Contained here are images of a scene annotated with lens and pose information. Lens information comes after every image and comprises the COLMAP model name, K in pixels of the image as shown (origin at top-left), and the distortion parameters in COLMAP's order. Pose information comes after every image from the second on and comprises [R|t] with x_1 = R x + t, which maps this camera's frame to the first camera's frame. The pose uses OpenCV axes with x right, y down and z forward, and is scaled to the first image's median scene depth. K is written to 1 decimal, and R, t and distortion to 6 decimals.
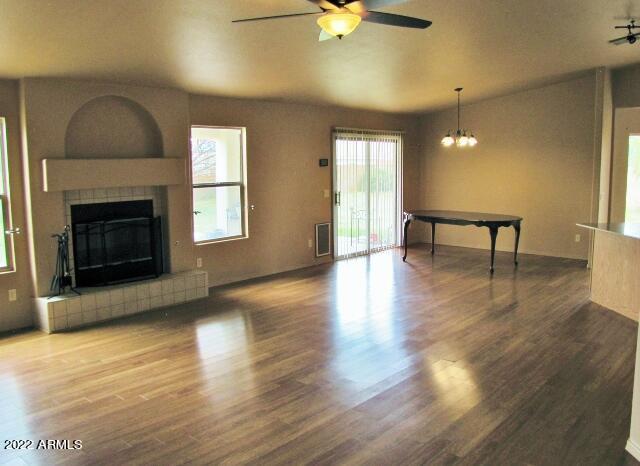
lens RADIAL K [[563.4, 0, 320.0], [0, 563.4, 233.0], [0, 0, 1]] dist [-0.087424, 0.004962]
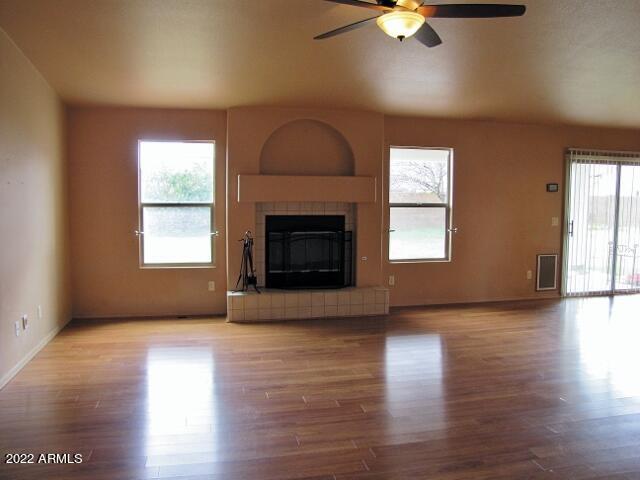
lens RADIAL K [[541.2, 0, 320.0], [0, 541.2, 240.0], [0, 0, 1]] dist [-0.175592, 0.145026]
pose [[0.817440, 0.071290, -0.571585, 0.250207], [-0.090598, 0.995873, -0.005359, -0.003255], [0.568844, 0.056165, 0.820525, 0.130017]]
